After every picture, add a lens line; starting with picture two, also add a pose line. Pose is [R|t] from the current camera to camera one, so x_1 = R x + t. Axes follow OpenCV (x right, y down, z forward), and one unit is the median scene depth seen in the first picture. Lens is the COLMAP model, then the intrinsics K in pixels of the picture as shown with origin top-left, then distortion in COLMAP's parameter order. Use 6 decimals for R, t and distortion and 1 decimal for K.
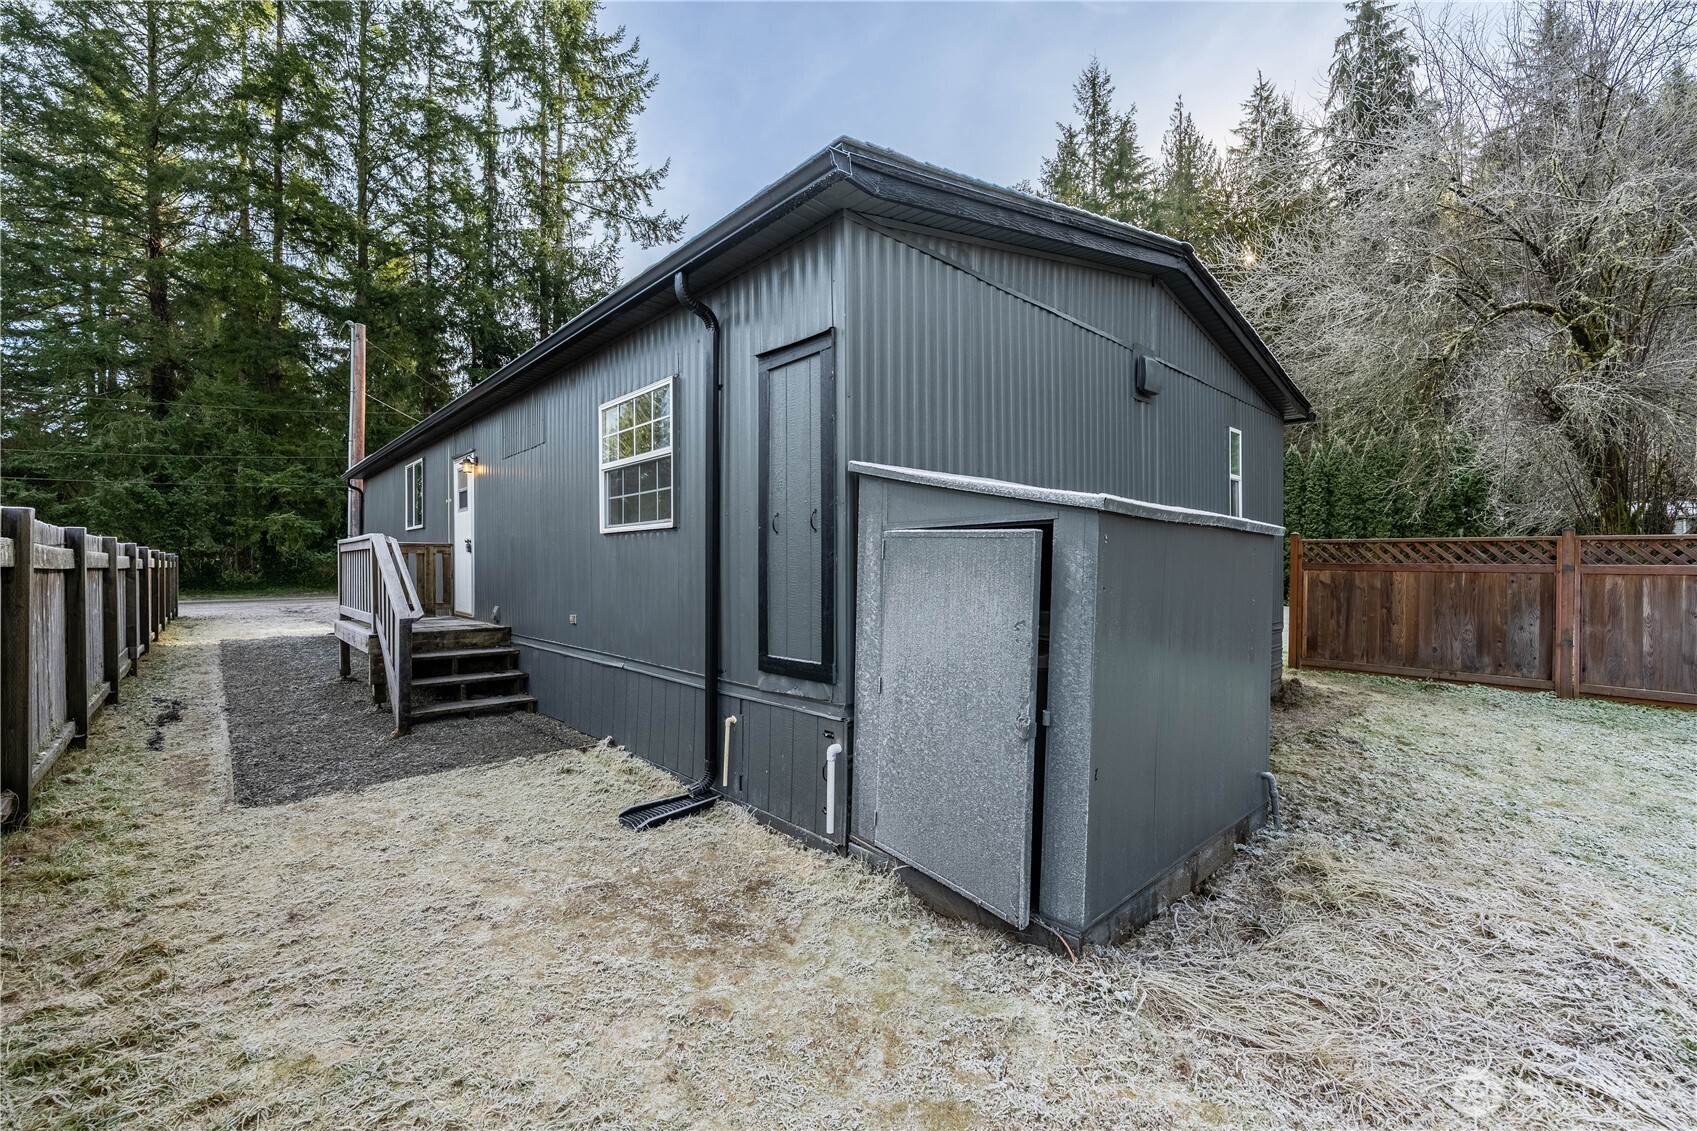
lens RADIAL K [[686.7, 0, 850.8], [0, 686.7, 569.7], [0, 0, 1]] dist [-0.001746, -0.000390]
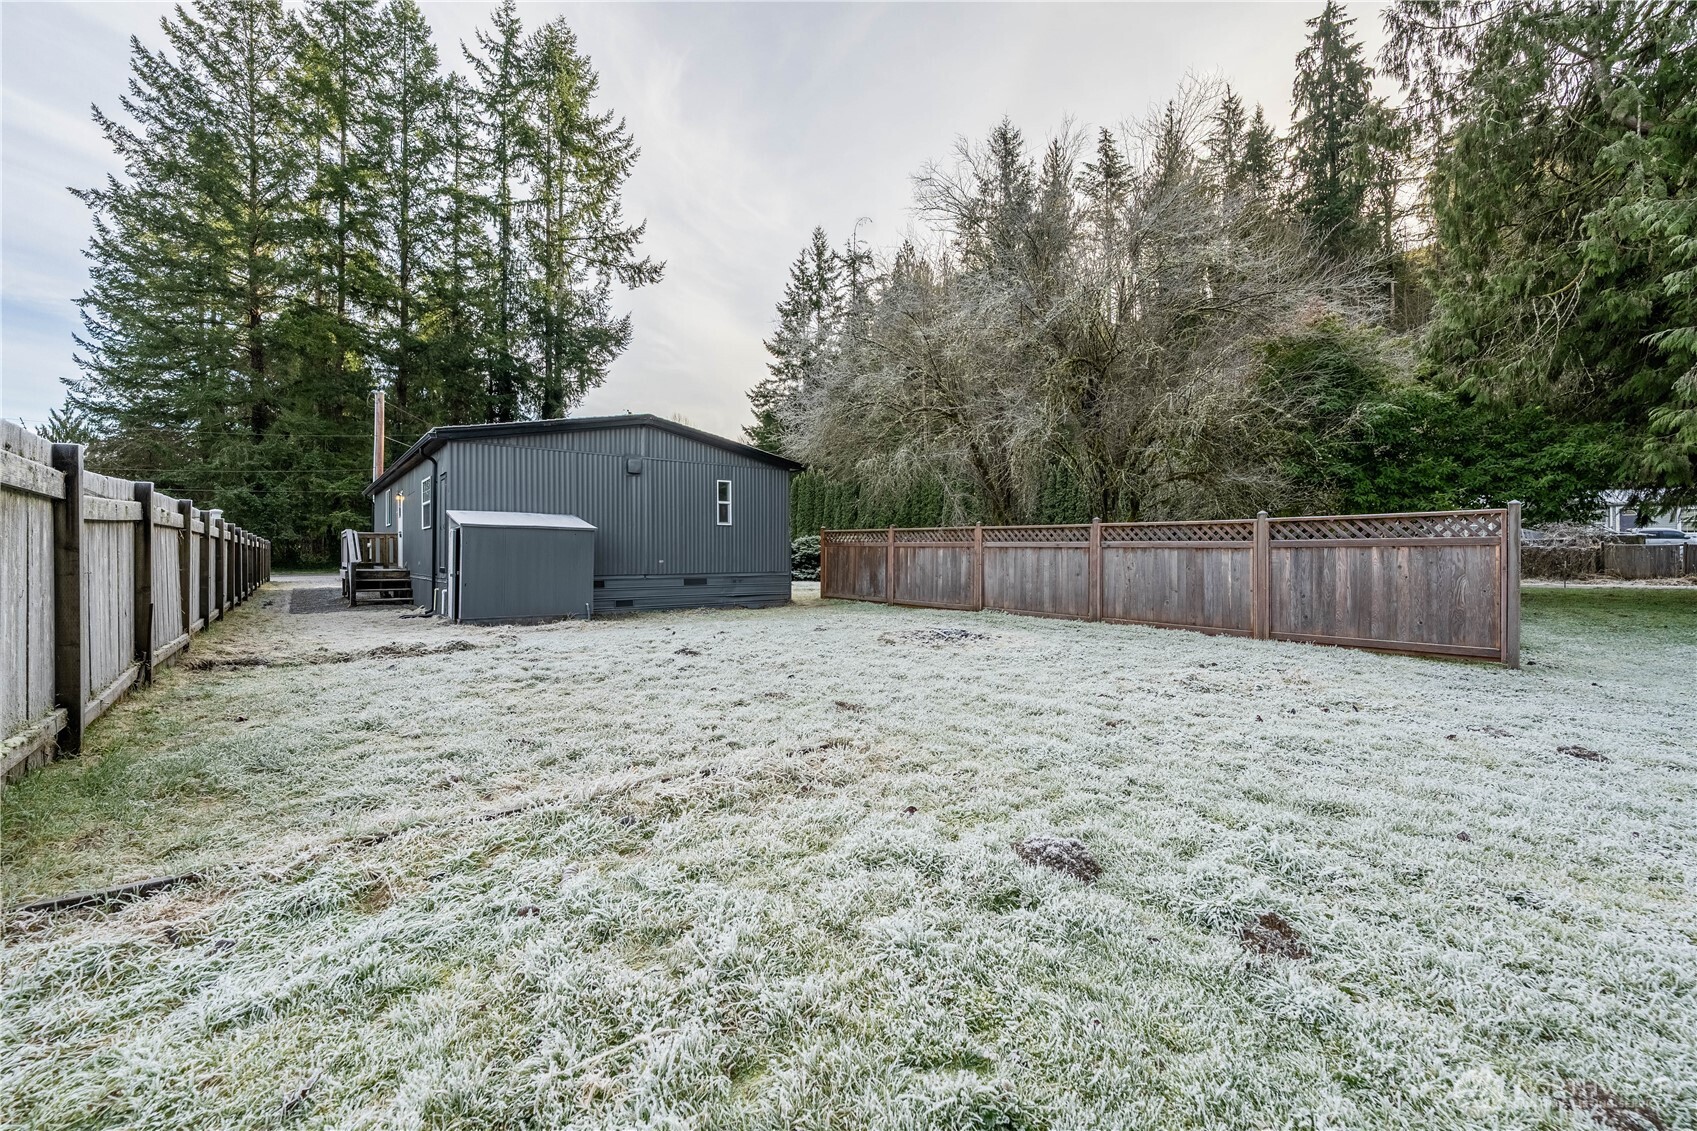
lens RADIAL K [[686.7, 0, 846.7], [0, 686.7, 556.9], [0, 0, 1]] dist [-0.001746, -0.000390]
pose [[0.997193, 0.000884, -0.074873, 0.187060], [-0.001178, 0.999992, -0.003886, 0.008035], [0.074869, 0.003963, 0.997186, -0.193326]]
